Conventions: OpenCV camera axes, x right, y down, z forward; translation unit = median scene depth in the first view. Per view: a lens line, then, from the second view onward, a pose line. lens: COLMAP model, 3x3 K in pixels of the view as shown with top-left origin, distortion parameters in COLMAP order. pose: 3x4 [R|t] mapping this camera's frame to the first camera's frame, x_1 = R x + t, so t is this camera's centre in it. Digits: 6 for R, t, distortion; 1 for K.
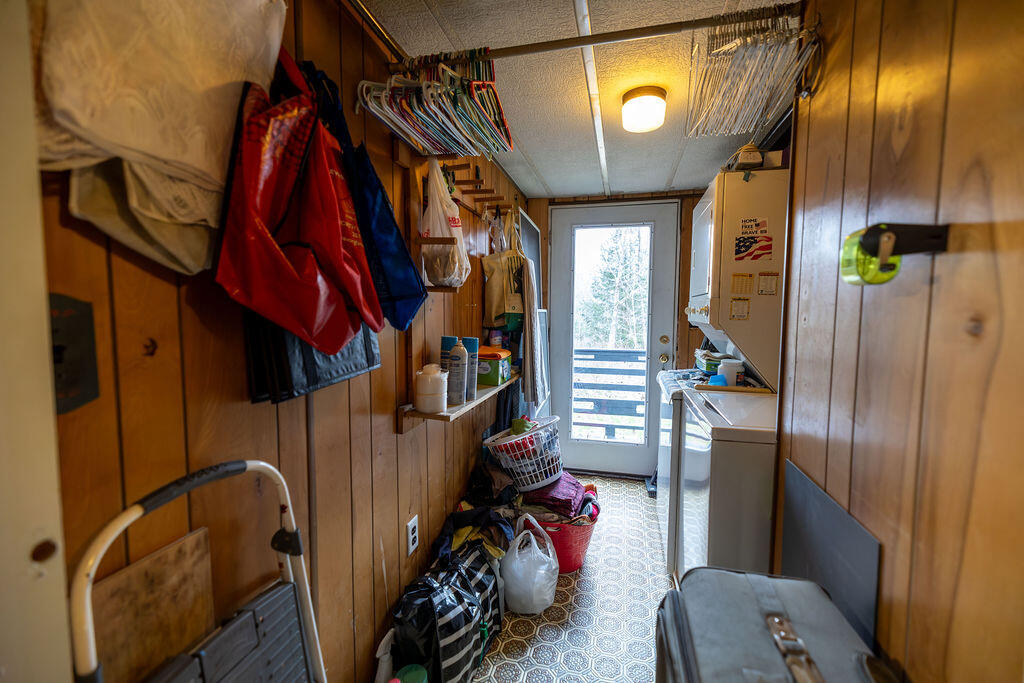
lens RADIAL K [[428.6, 0, 512.2], [0, 428.6, 337.0], [0, 0, 1]] dist [0.000861, 0.000156]
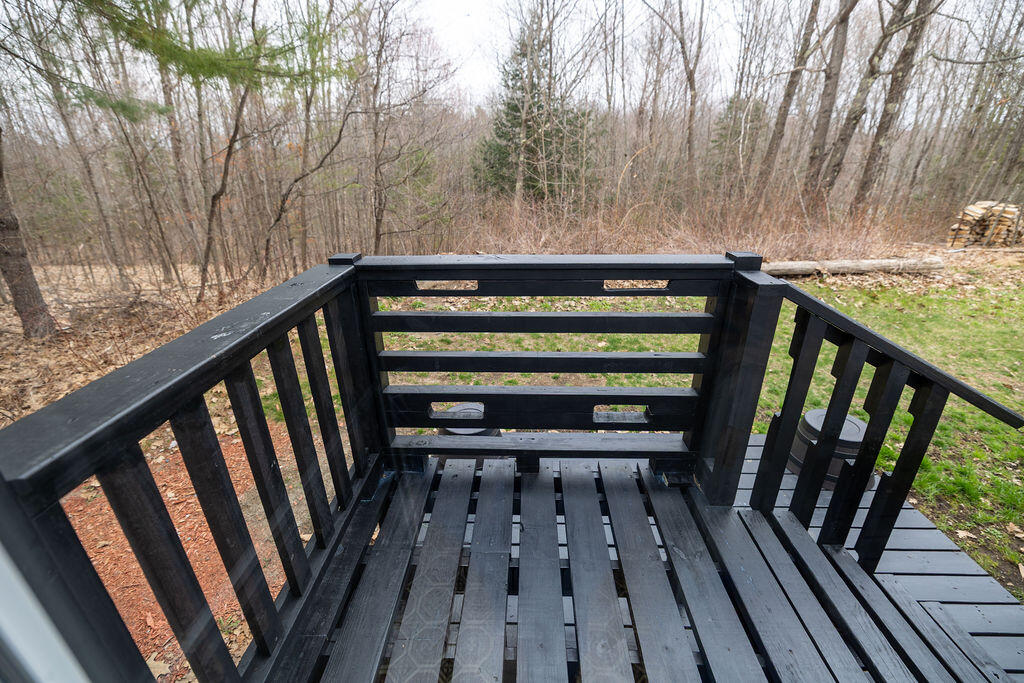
lens RADIAL K [[428.6, 0, 512.2], [0, 428.6, 337.0], [0, 0, 1]] dist [0.000861, 0.000156]
pose [[0.976702, -0.101935, 0.188845, 0.026143], [0.033245, 0.941233, 0.336118, -0.005026], [-0.212009, -0.322009, 0.922693, 0.116042]]
